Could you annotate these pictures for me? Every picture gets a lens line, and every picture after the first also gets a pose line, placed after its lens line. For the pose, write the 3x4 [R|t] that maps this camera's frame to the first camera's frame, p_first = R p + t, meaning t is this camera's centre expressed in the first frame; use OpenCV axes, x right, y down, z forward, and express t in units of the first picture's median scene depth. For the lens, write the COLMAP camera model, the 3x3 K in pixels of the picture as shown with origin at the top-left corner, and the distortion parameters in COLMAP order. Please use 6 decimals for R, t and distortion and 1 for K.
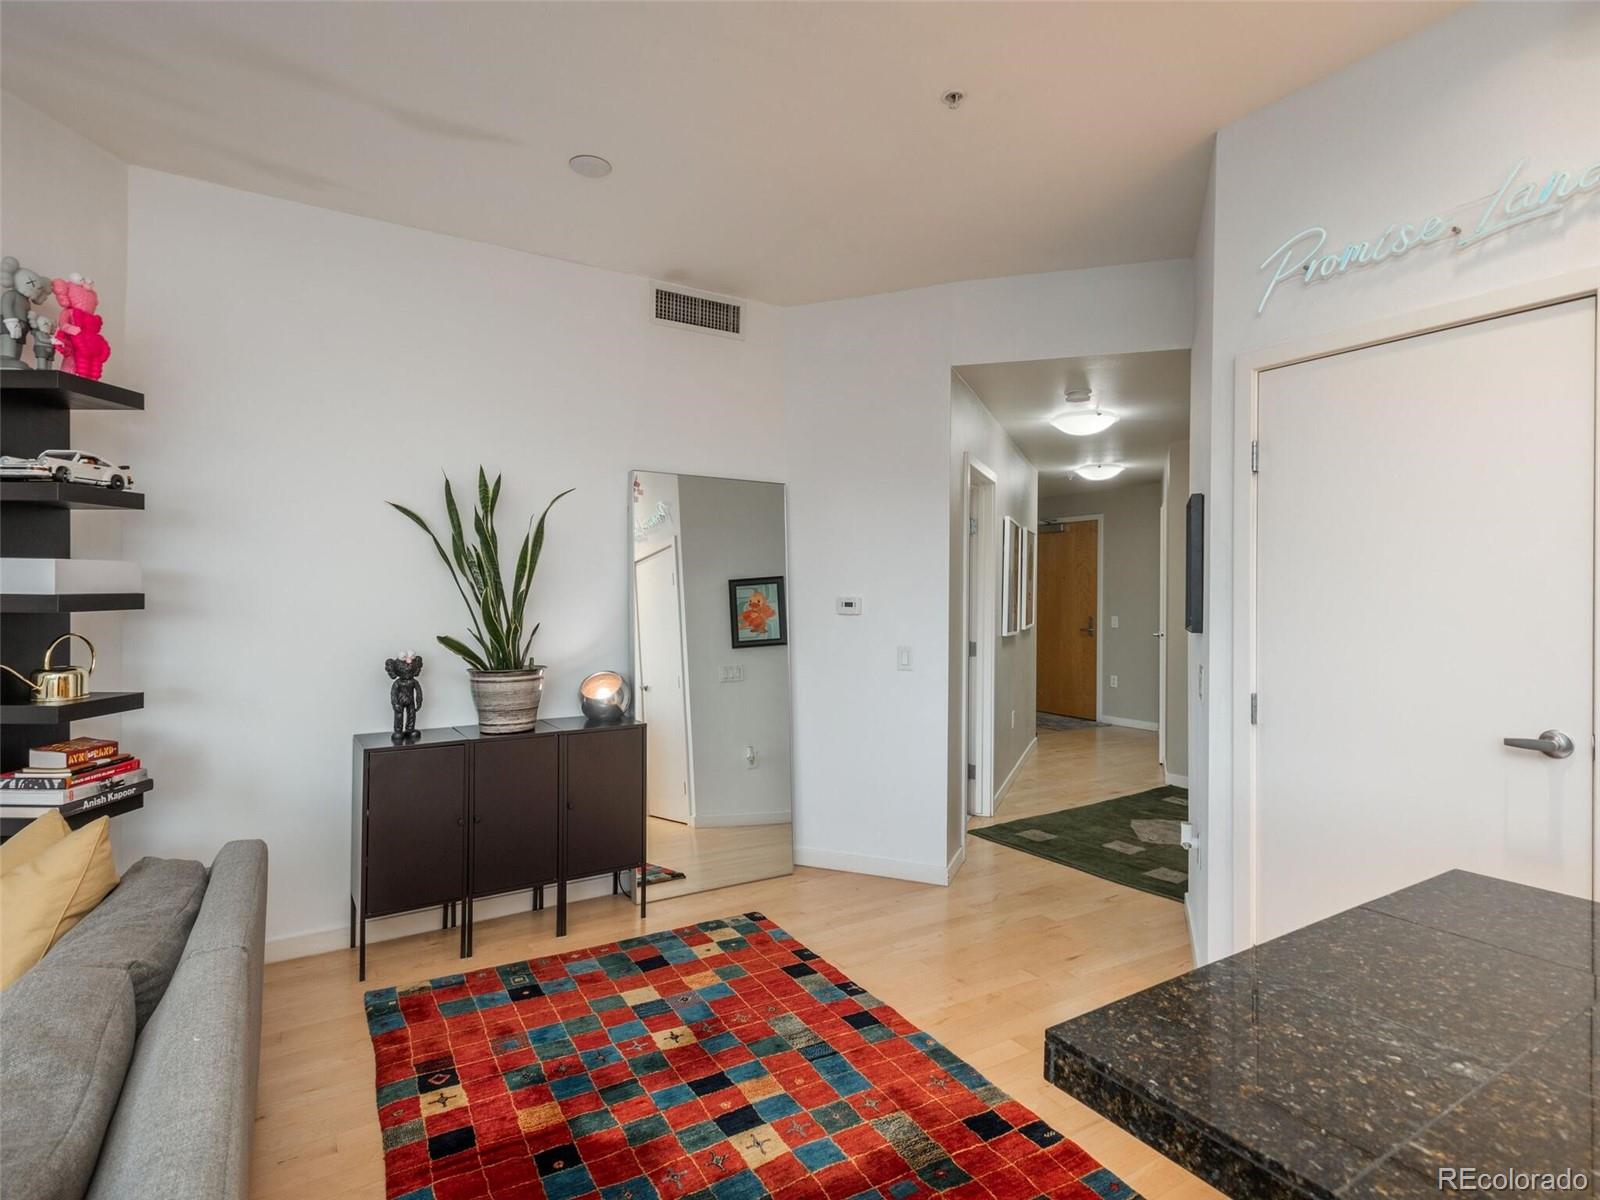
lens RADIAL K [[841.5, 0, 799.5], [0, 841.5, 596.7], [0, 0, 1]] dist [0.020334, -0.008521]
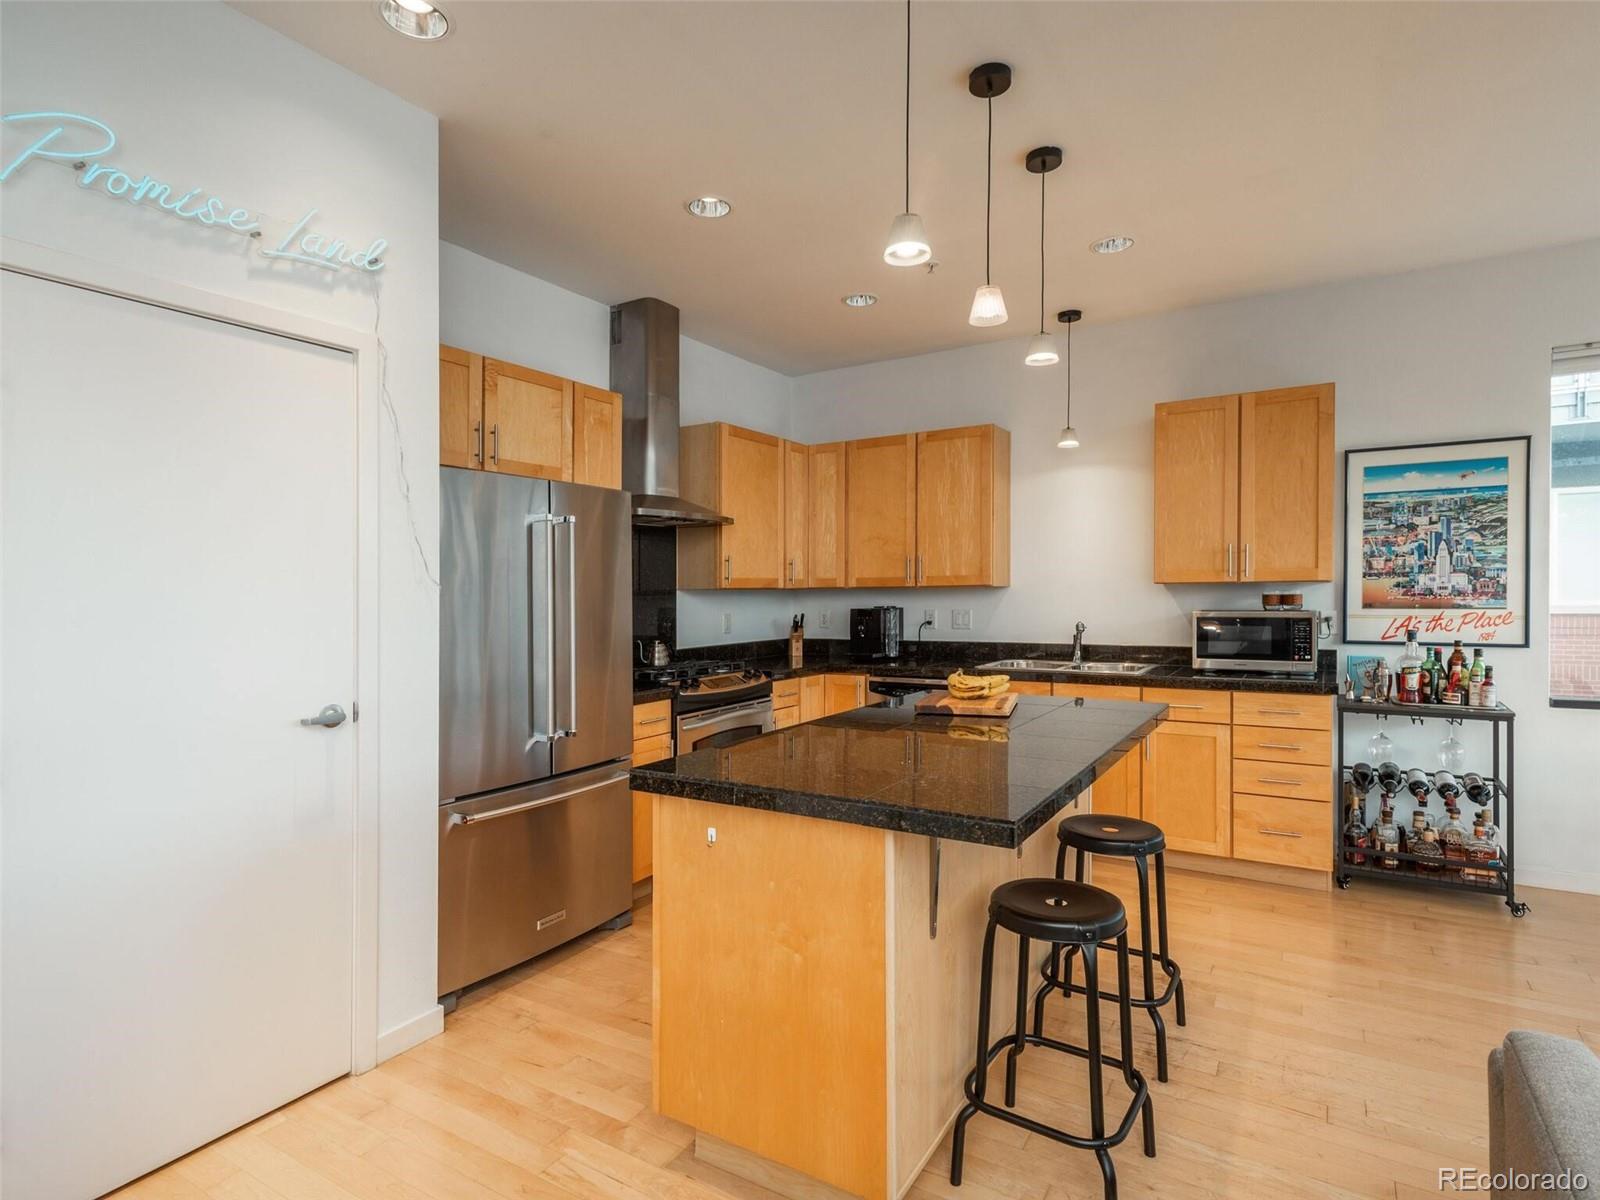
lens RADIAL K [[841.5, 0, 800.0], [0, 841.5, 606.4], [0, 0, 1]] dist [0.020334, -0.008521]
pose [[-0.436956, -0.012409, 0.899397, -0.326878], [0.011344, 0.999749, 0.019304, 0.004055], [-0.899411, 0.018638, -0.436706, 0.637655]]
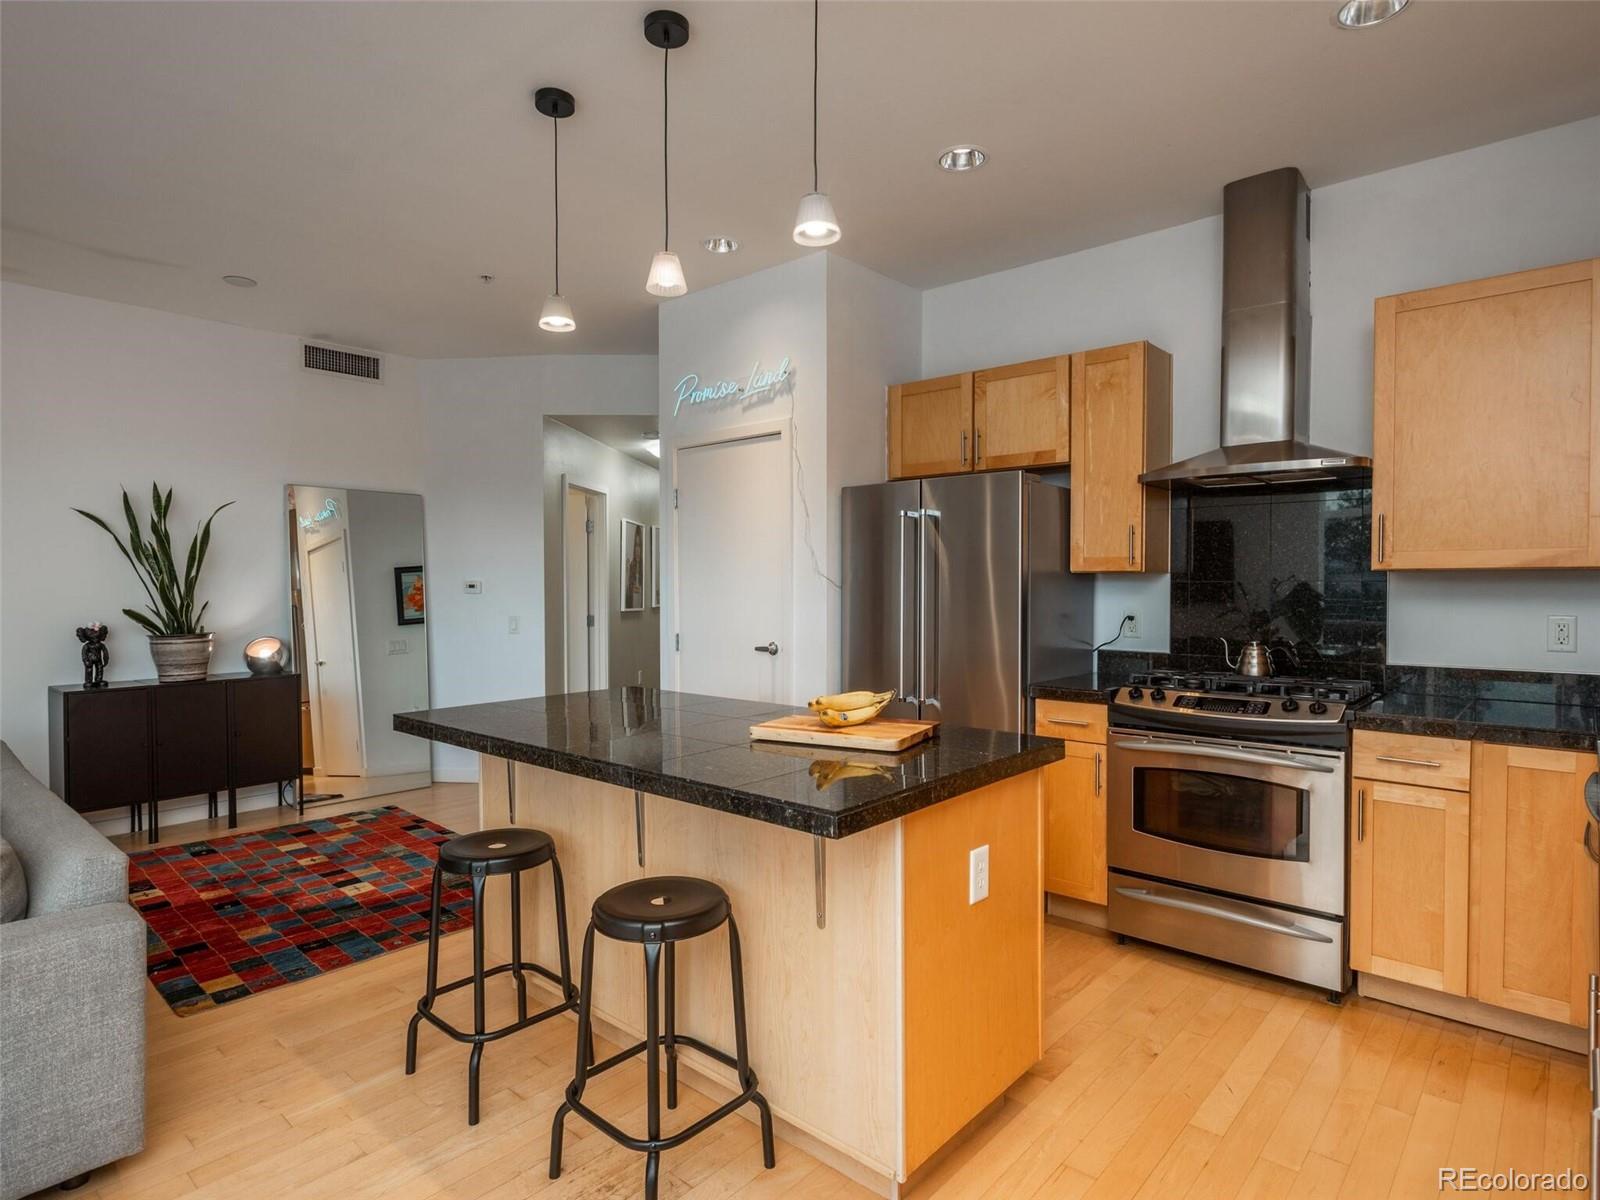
lens RADIAL K [[877.5, 0, 804.3], [0, 877.5, 607.3], [0, 0, 1]] dist [-0.001865, -0.000375]
pose [[0.957367, -0.014004, 0.288536, 0.236604], [0.006226, 0.999593, 0.027858, 0.011049], [-0.288808, -0.024874, 0.957064, -0.731089]]
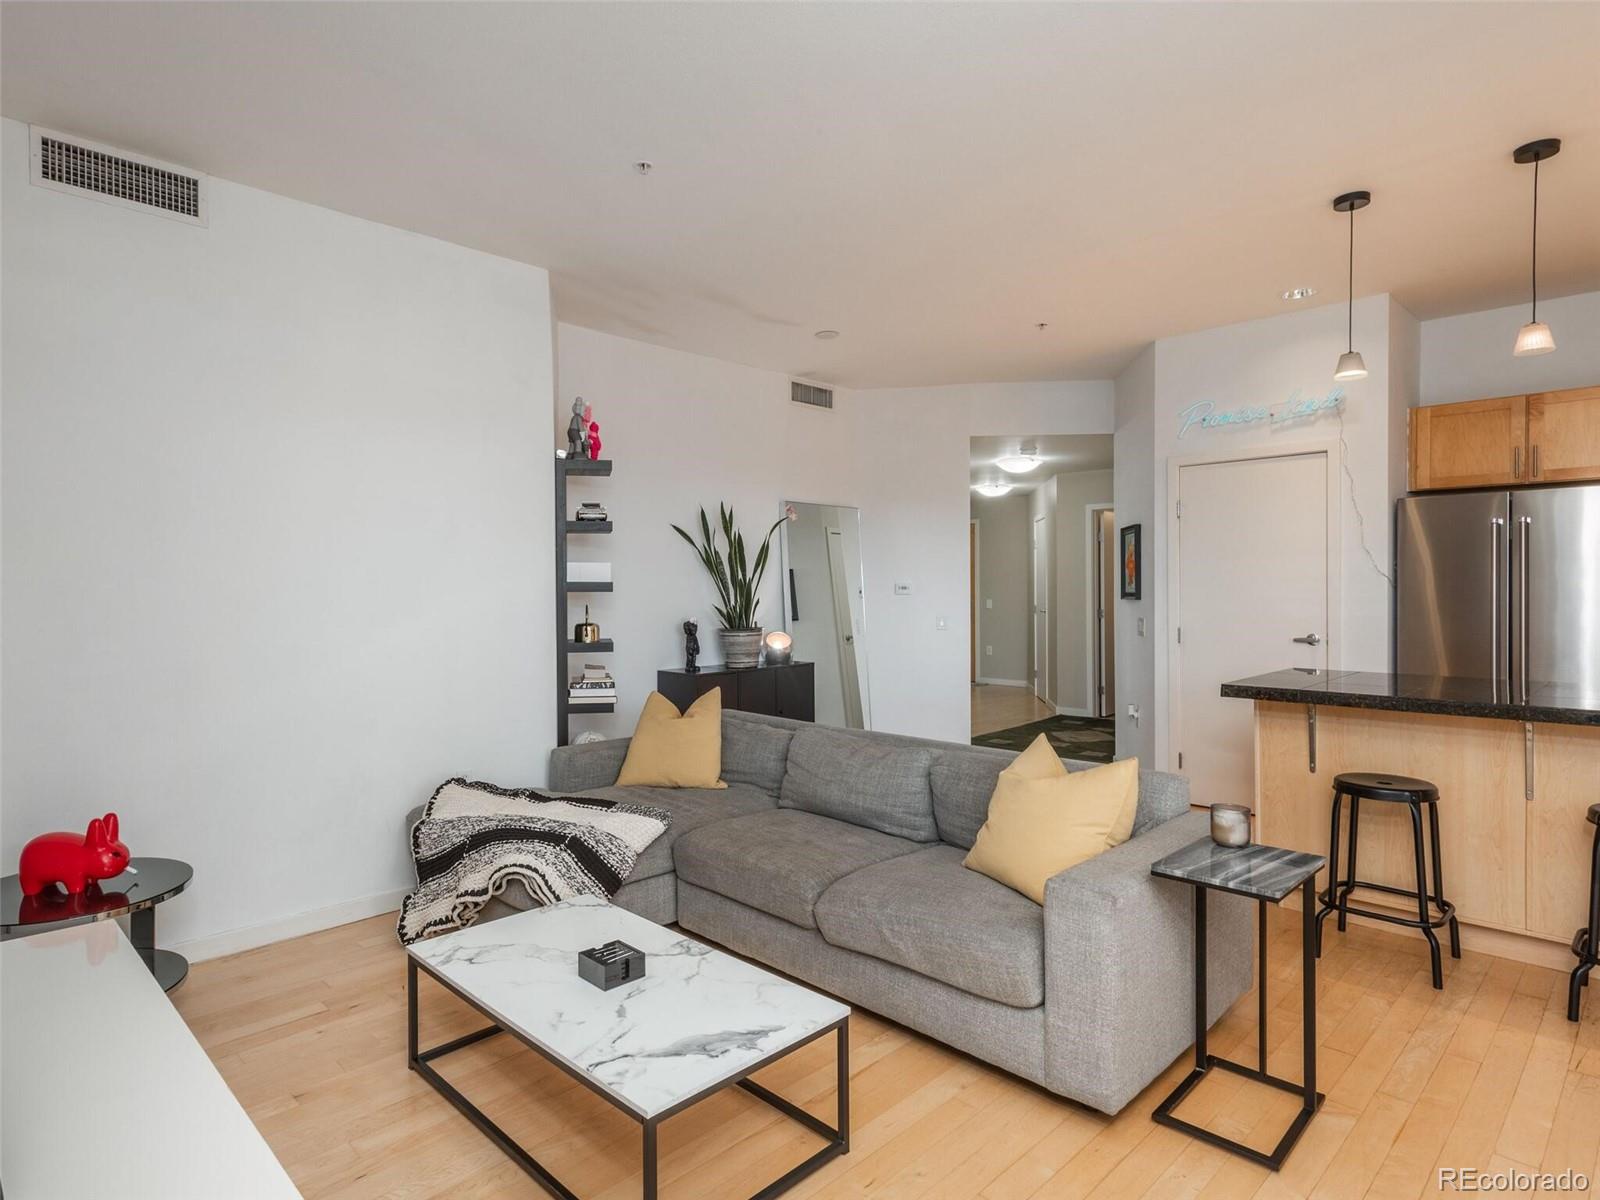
lens RADIAL K [[869.7, 0, 742.2], [0, 869.7, 614.2], [0, 0, 1]] dist [0.011295, -0.004174]
pose [[0.980760, -0.017039, 0.194472, -0.791086], [0.011101, 0.999439, 0.031582, 0.007548], [-0.194901, -0.028816, 0.980400, -0.751513]]
